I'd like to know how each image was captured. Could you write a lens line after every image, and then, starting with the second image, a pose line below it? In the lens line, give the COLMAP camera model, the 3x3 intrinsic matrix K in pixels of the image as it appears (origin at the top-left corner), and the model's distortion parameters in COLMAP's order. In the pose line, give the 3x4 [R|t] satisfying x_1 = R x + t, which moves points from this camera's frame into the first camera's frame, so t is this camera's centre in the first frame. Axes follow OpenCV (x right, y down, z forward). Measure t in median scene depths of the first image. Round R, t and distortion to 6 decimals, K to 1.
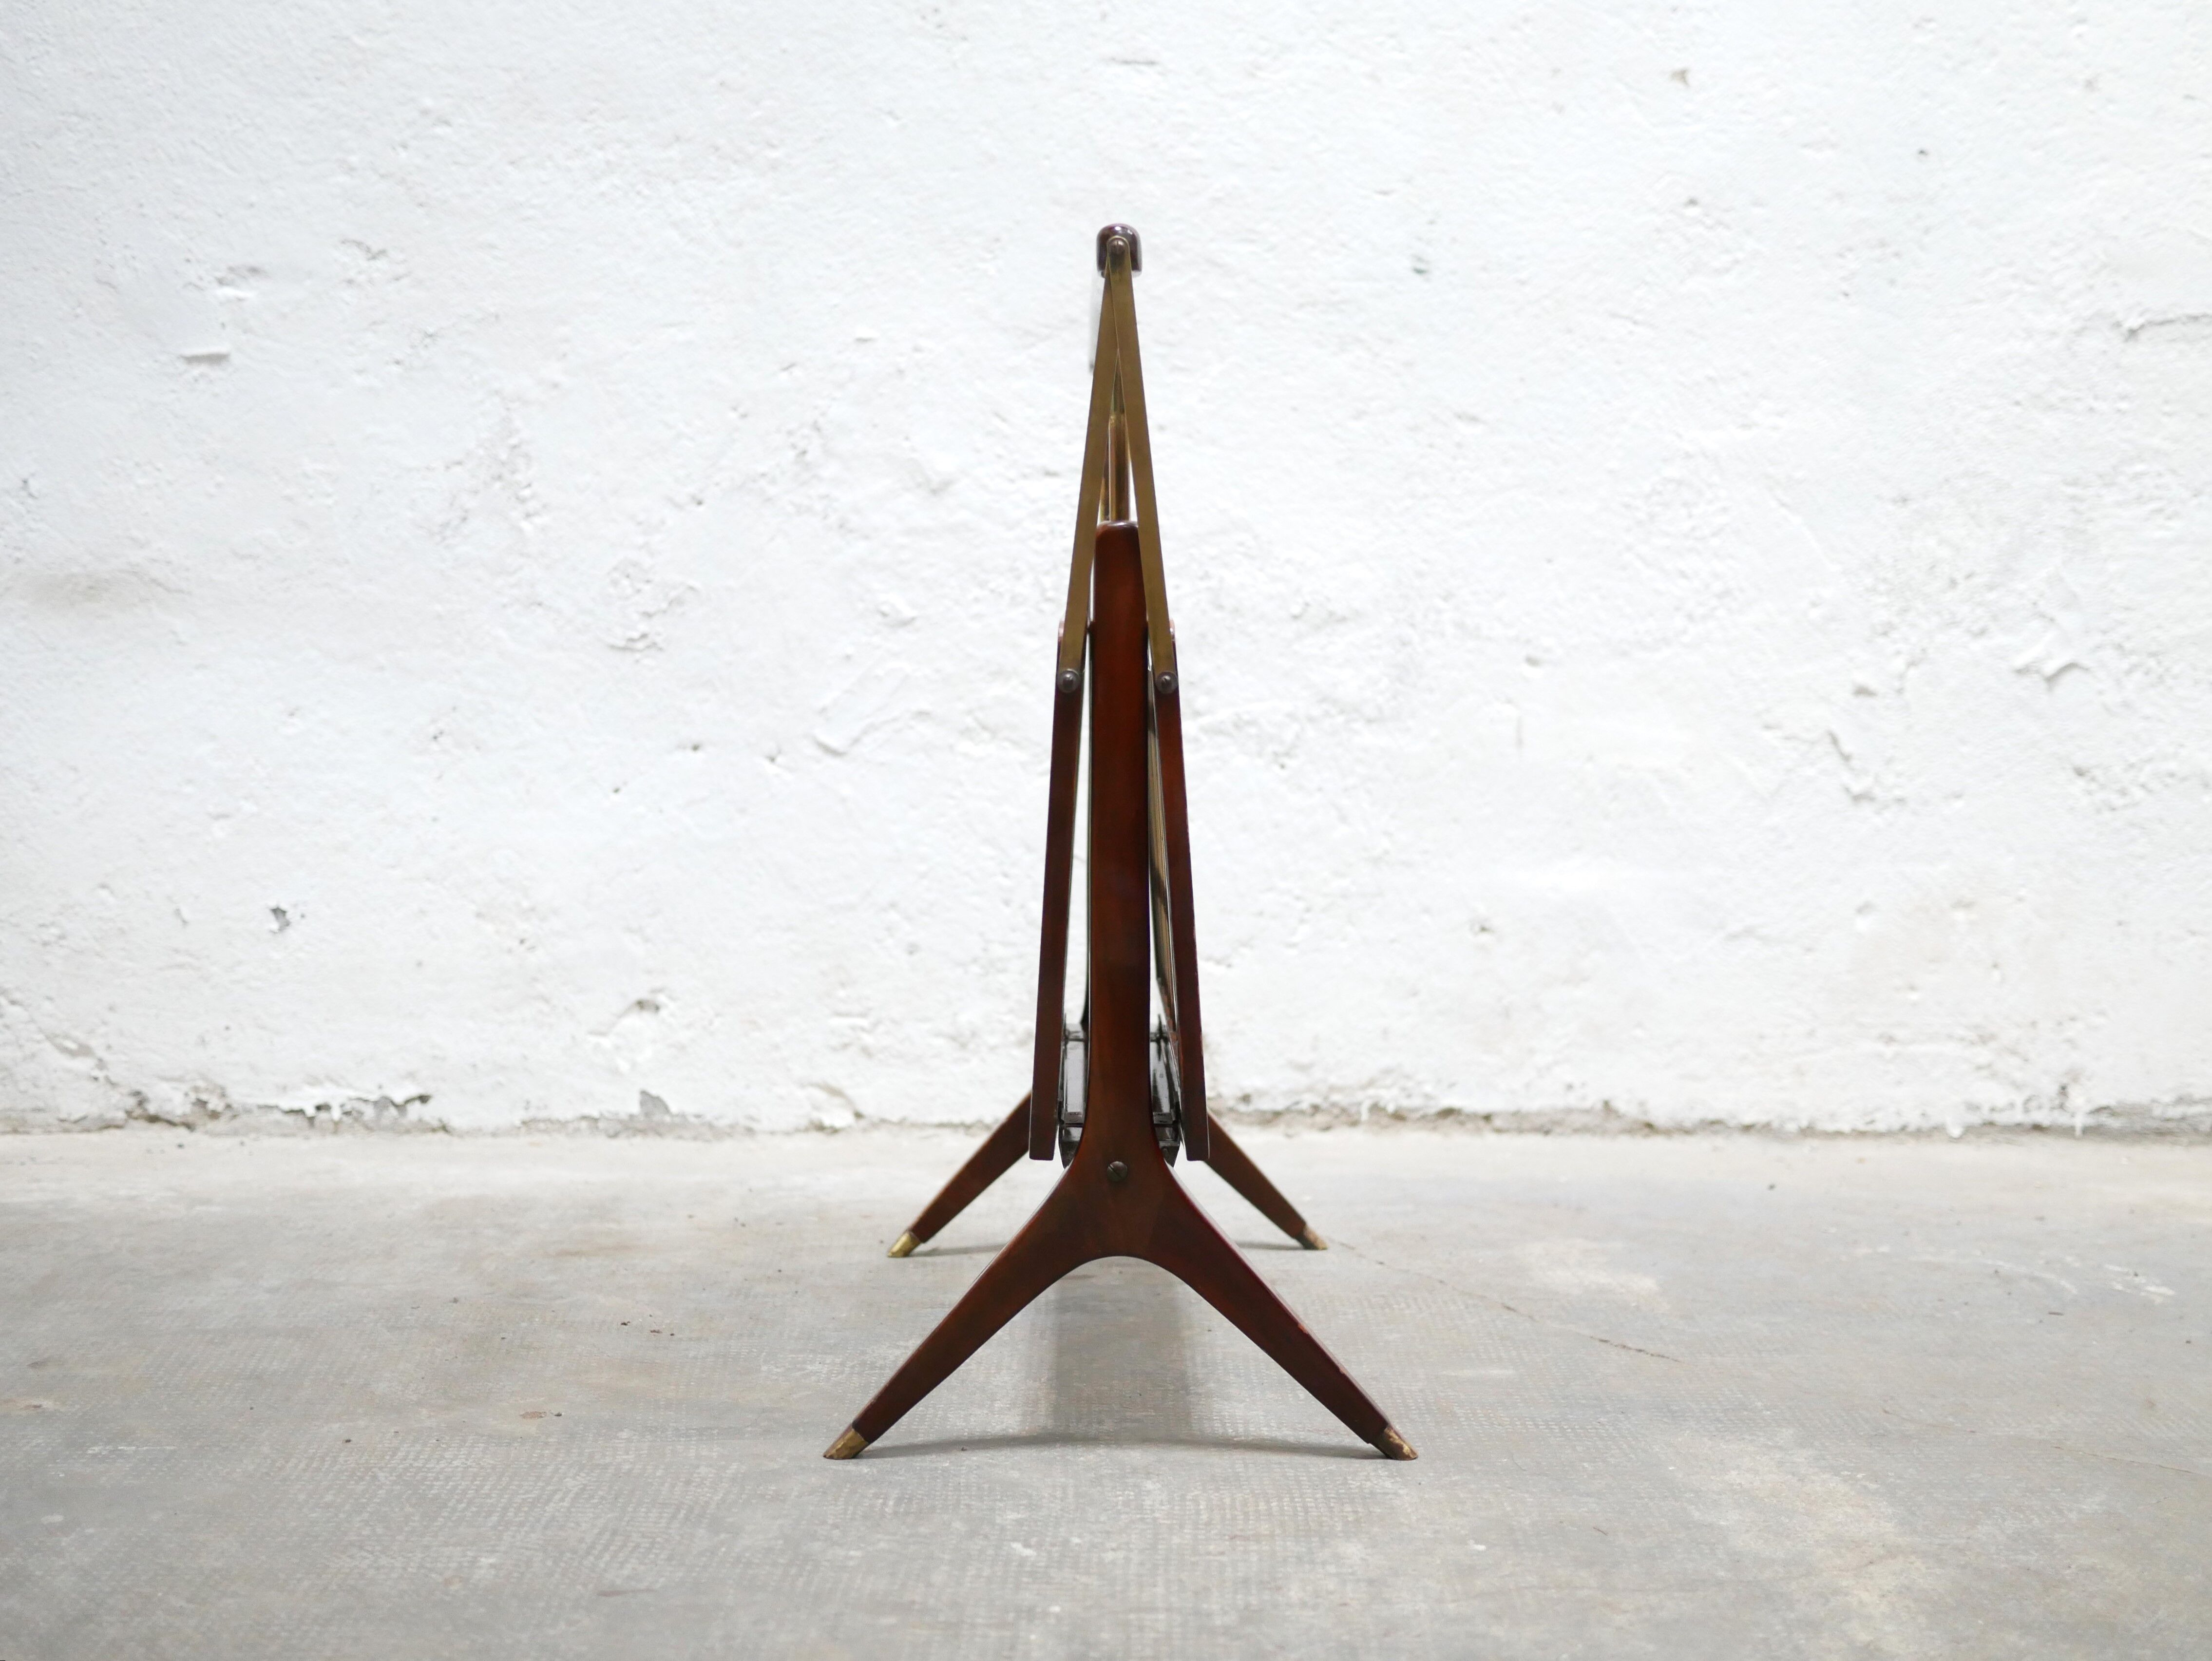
lens RADIAL K [[2553.4, 0, 1099.9], [0, 2553.4, 820.9], [0, 0, 1]] dist [-0.018783, 0.013572]
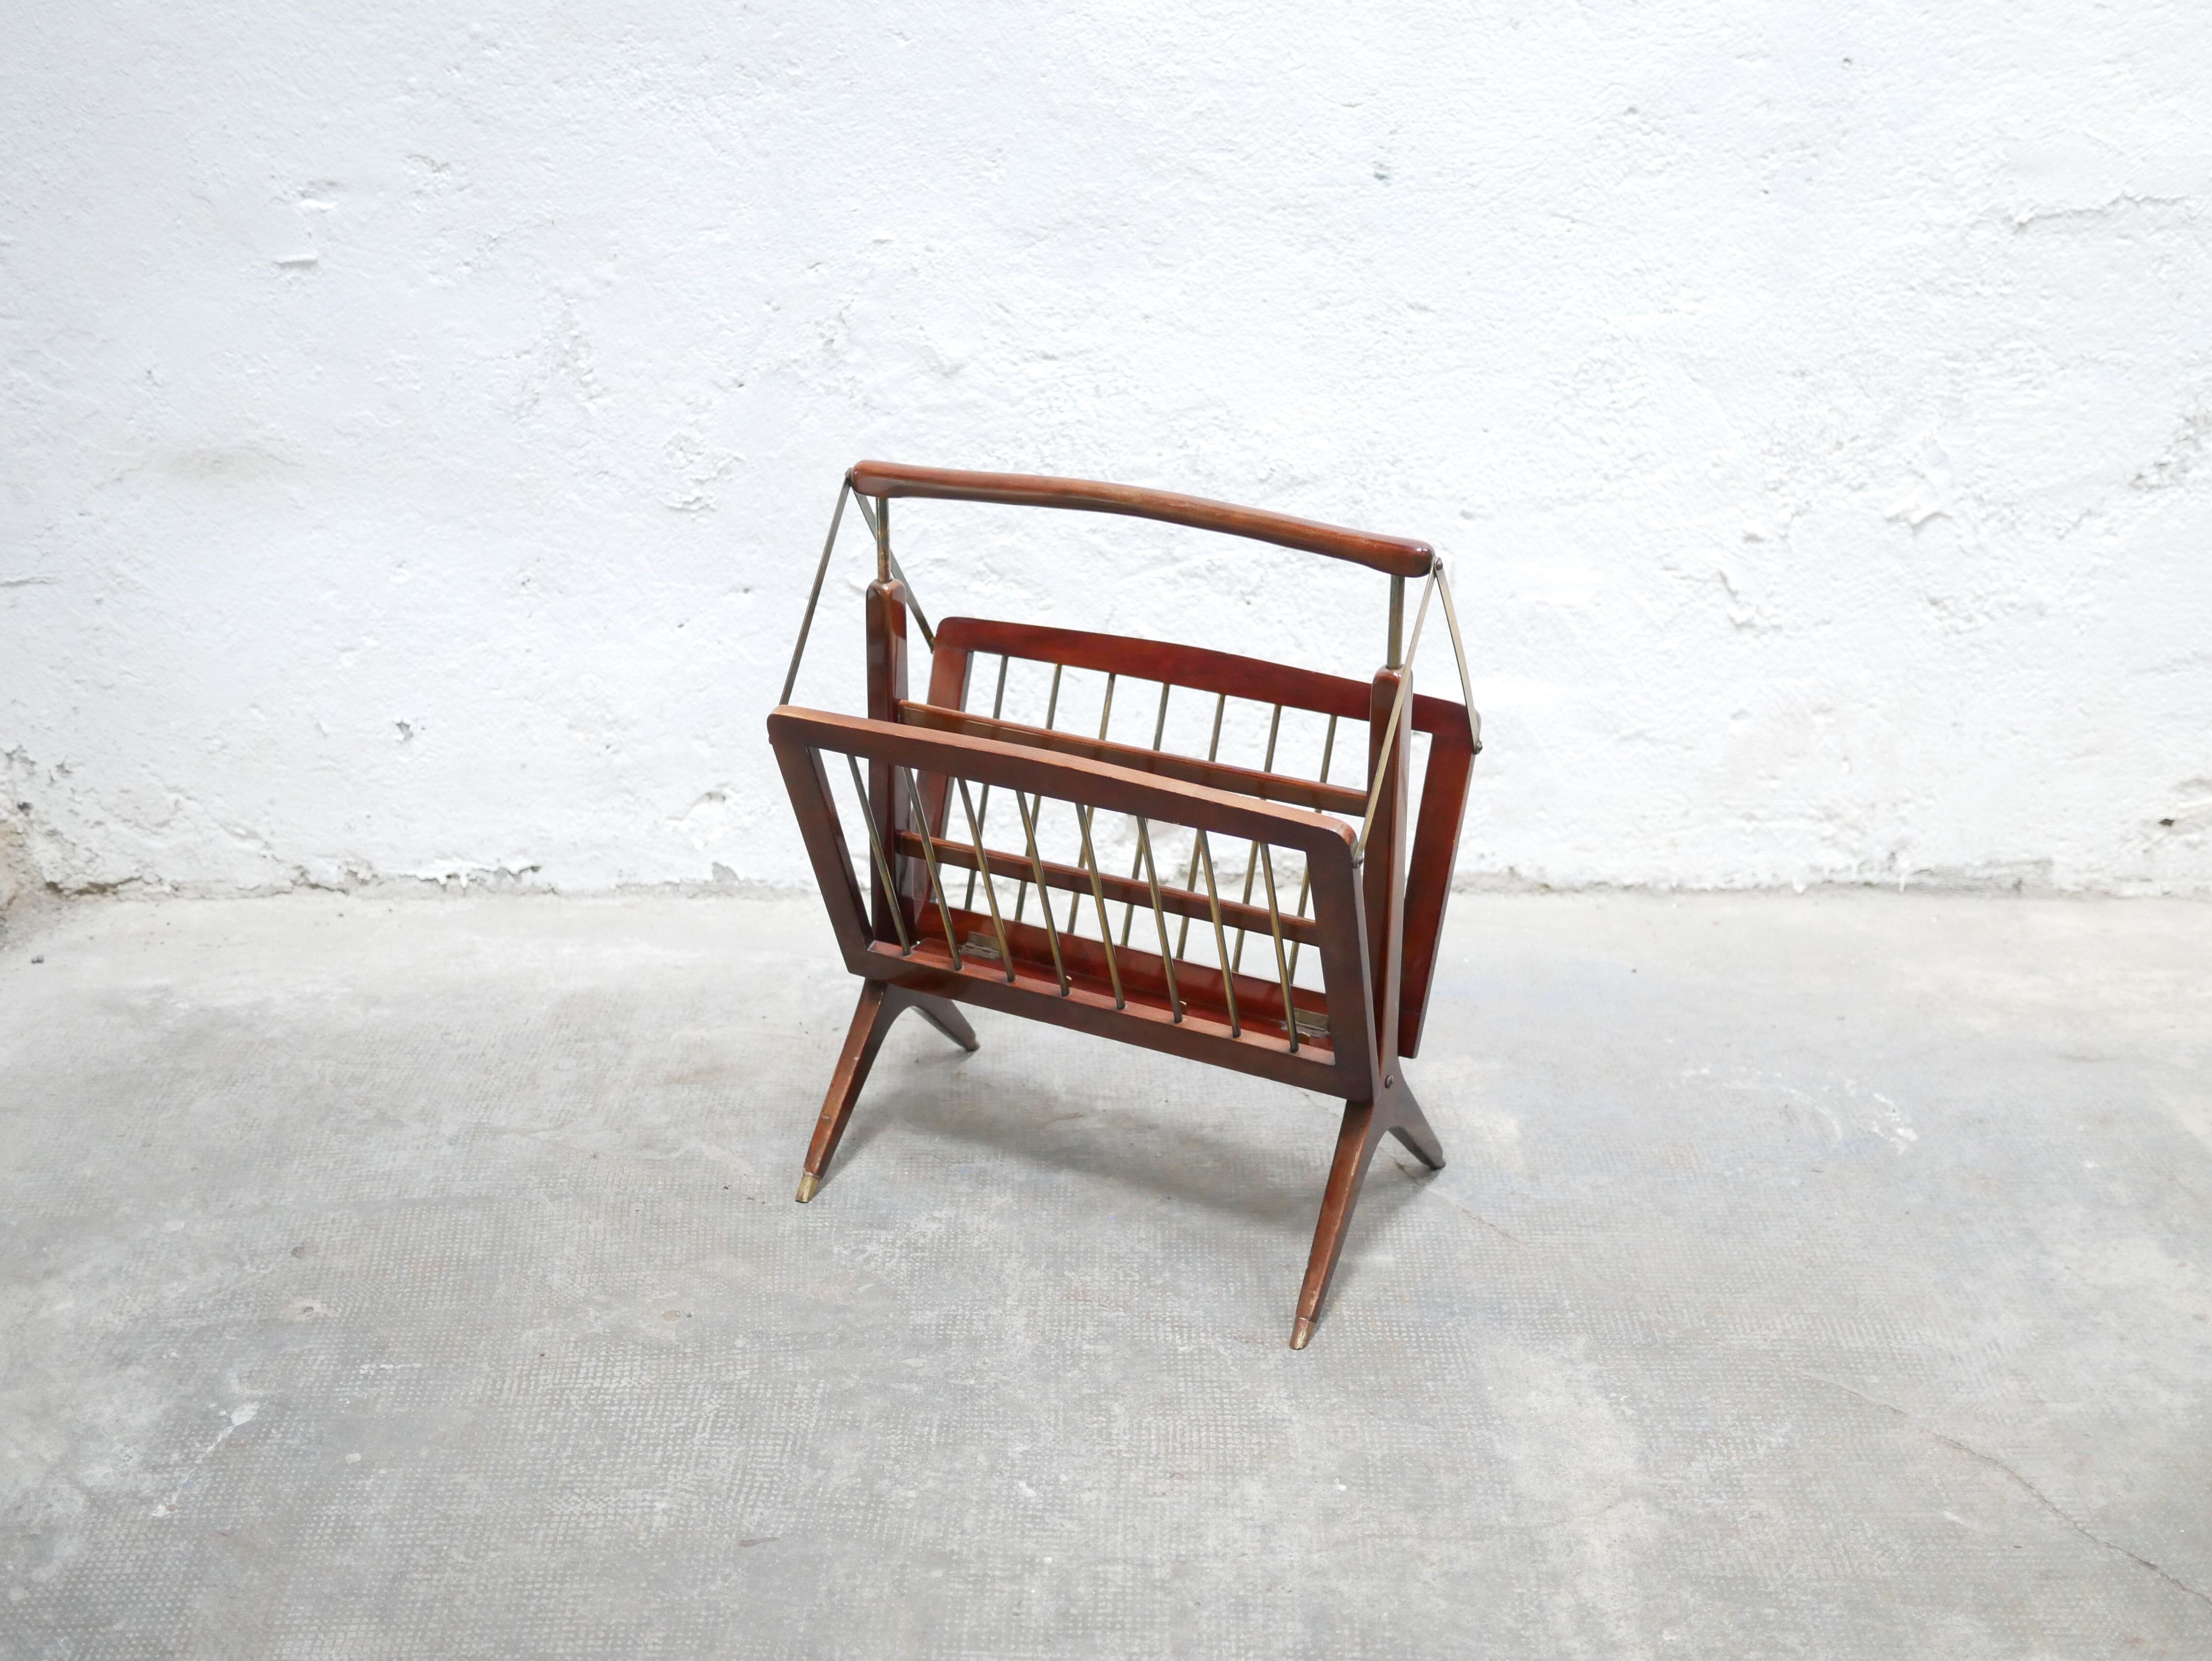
lens RADIAL K [[2549.9, 0, 1101.2], [0, 2549.9, 842.5], [0, 0, 1]] dist [-0.026125, 0.035356]
pose [[0.999984, 0.003458, -0.004452, 0.009776], [-0.001792, 0.943777, 0.330579, -0.306249], [0.005344, -0.330565, 0.943768, -0.139187]]
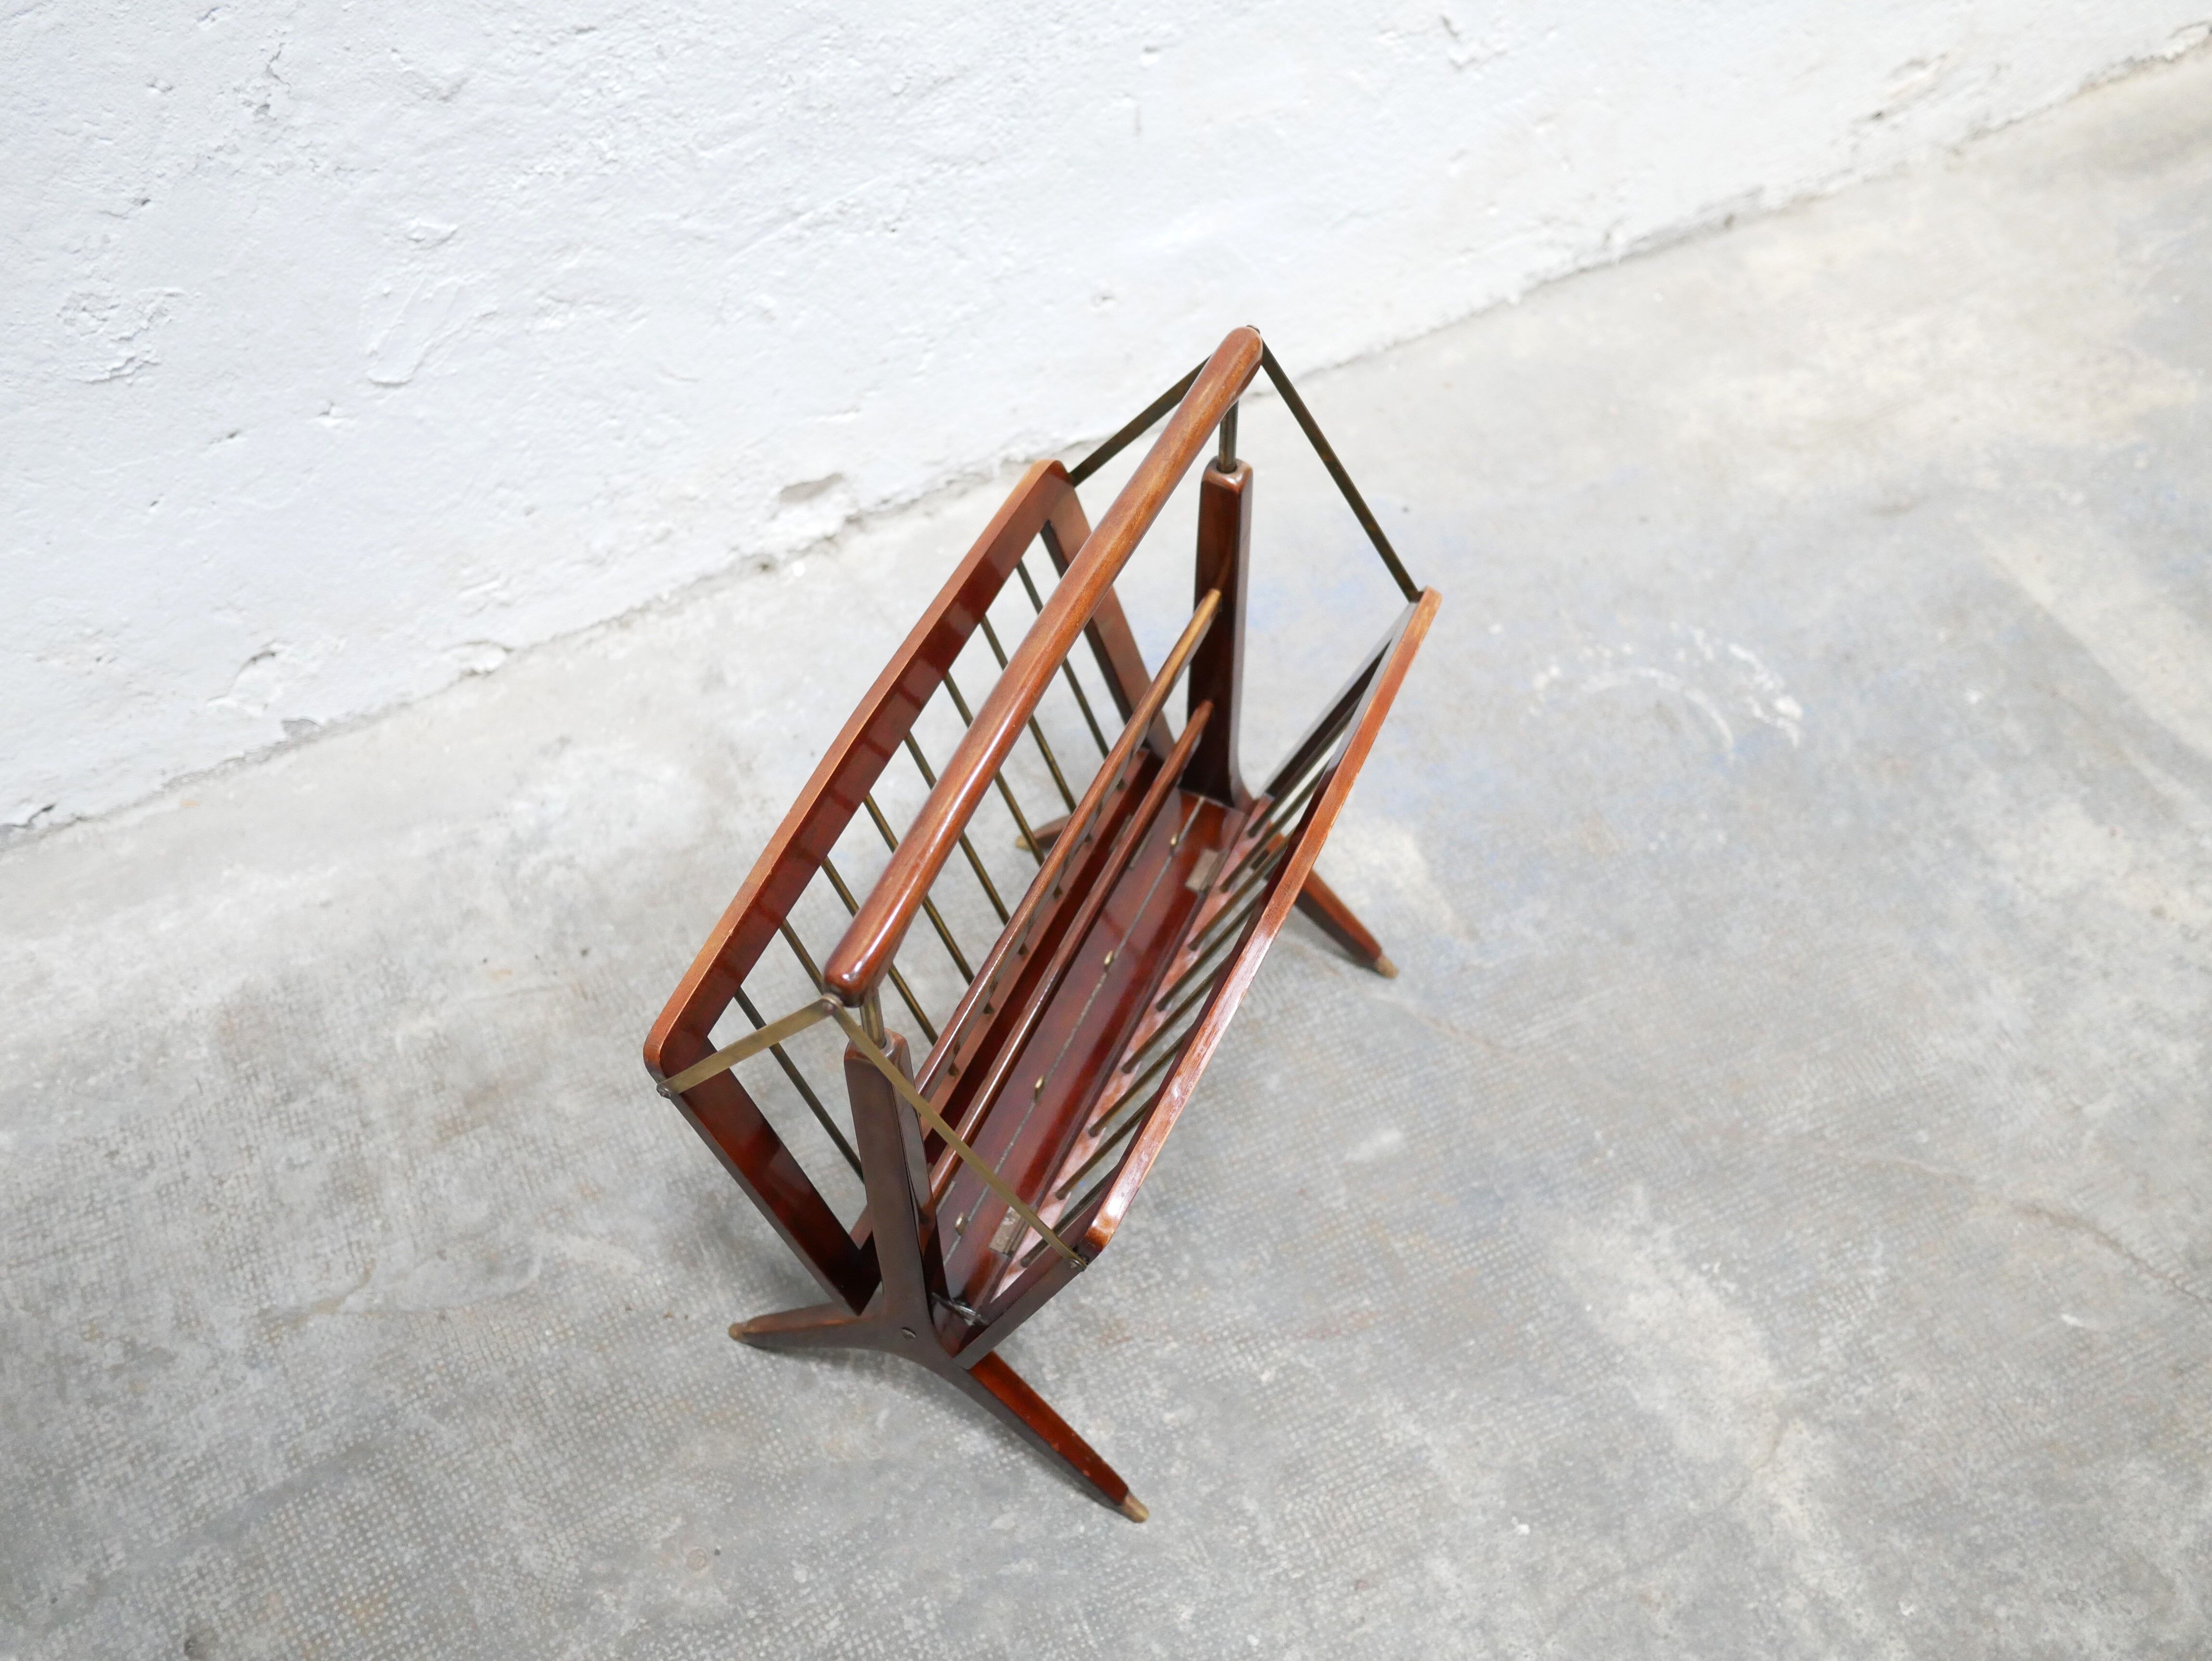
lens RADIAL K [[2504.6, 0, 1111.6], [0, 2504.6, 856.7], [0, 0, 1]] dist [-0.022498, 0.020833]
pose [[0.908856, -0.347025, 0.231416, -0.134555], [0.033638, 0.613981, 0.788603, -0.567752], [-0.415750, -0.708943, 0.569694, 0.332104]]
